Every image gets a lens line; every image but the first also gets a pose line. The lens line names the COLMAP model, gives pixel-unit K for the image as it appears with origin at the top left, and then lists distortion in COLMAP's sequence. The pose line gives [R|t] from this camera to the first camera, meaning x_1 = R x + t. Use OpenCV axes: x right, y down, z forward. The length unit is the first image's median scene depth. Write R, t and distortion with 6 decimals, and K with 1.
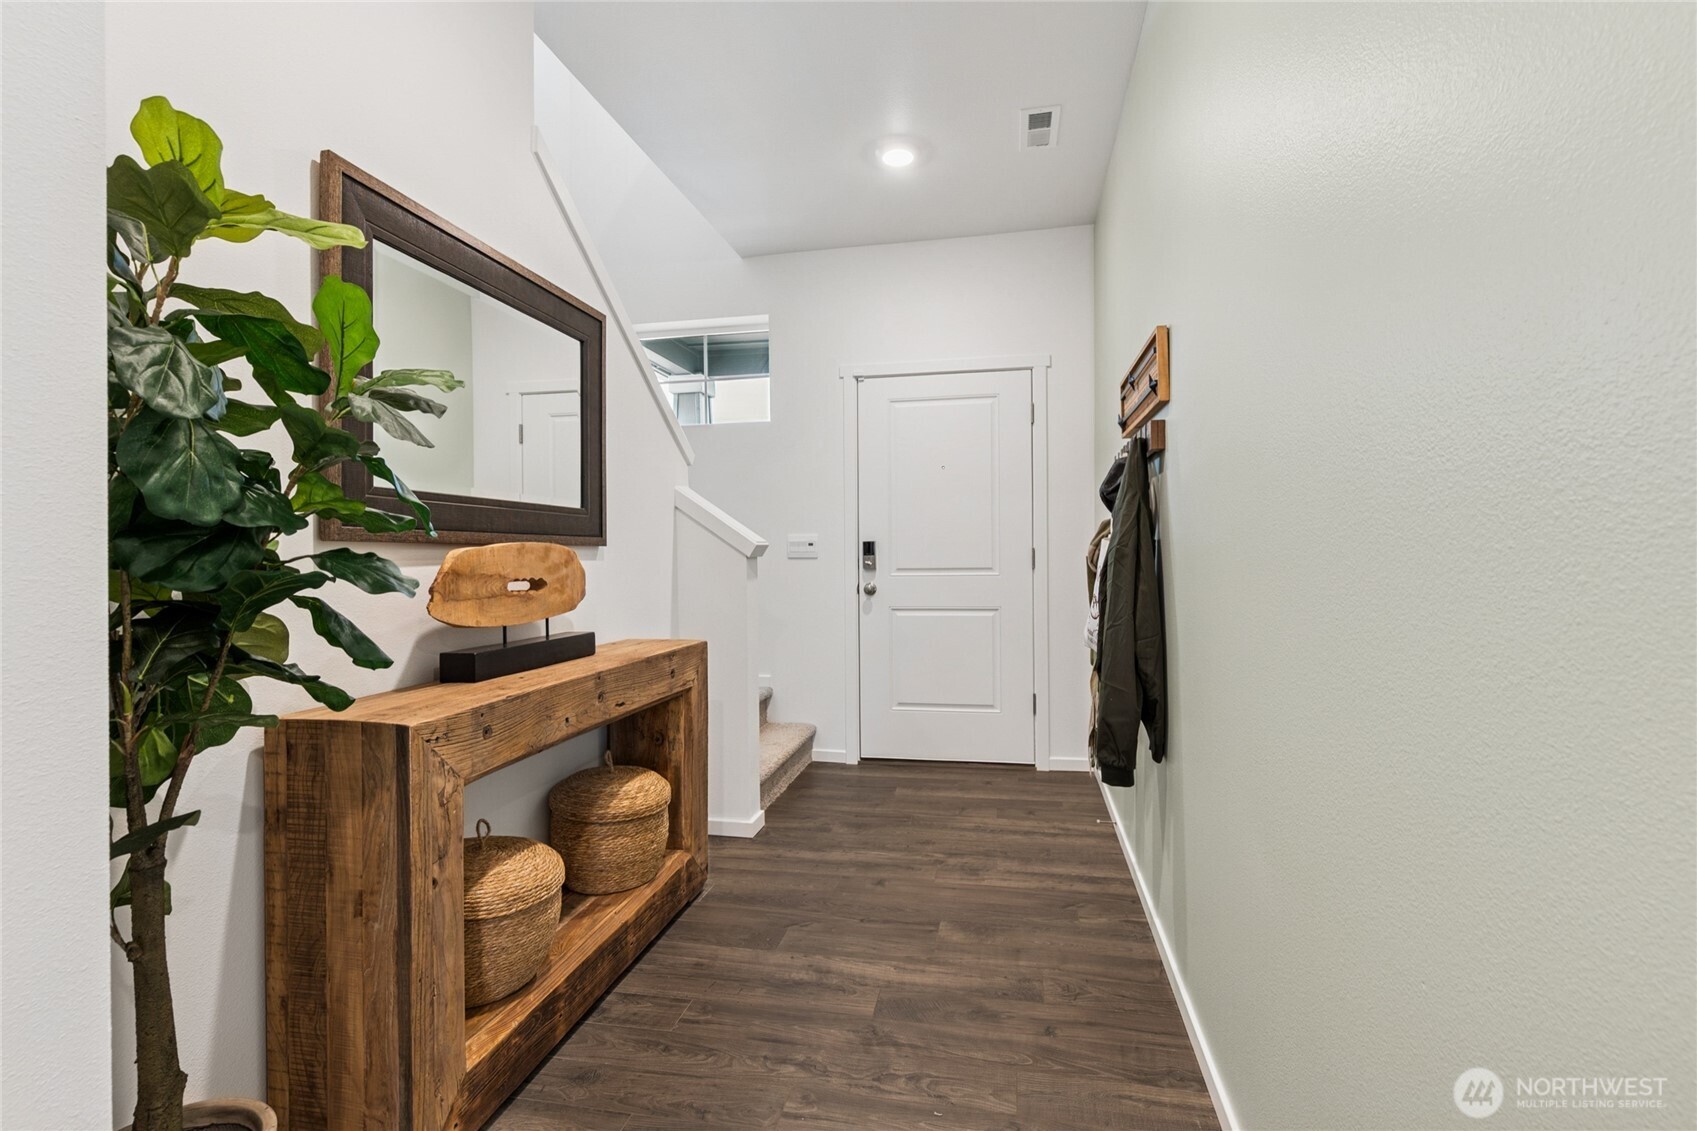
lens RADIAL K [[776.7, 0, 860.7], [0, 776.7, 559.1], [0, 0, 1]] dist [0.000106, 0.000701]
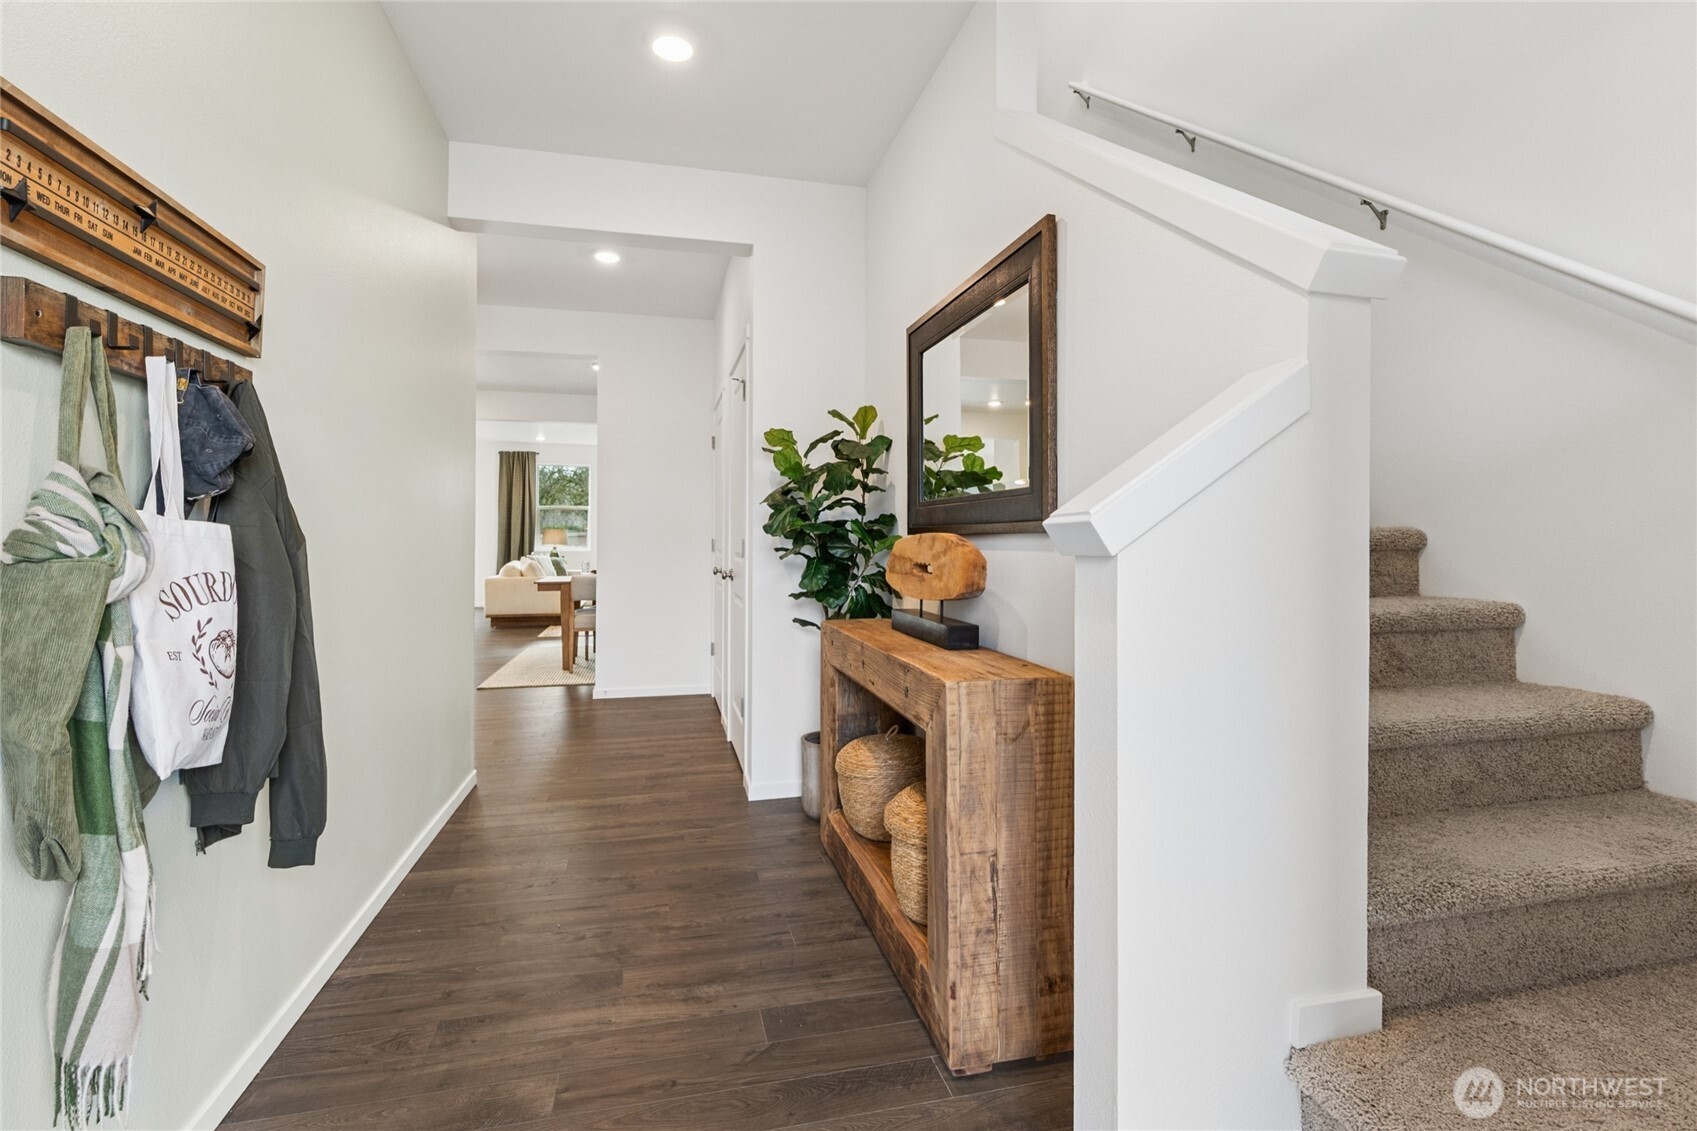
lens RADIAL K [[776.7, 0, 860.7], [0, 776.7, 559.1], [0, 0, 1]] dist [0.000106, 0.000701]
pose [[-0.897570, 0.021261, -0.440358, 0.168416], [0.003736, 0.999167, 0.040625, -0.027319], [0.440855, 0.034819, -0.896903, 1.927691]]
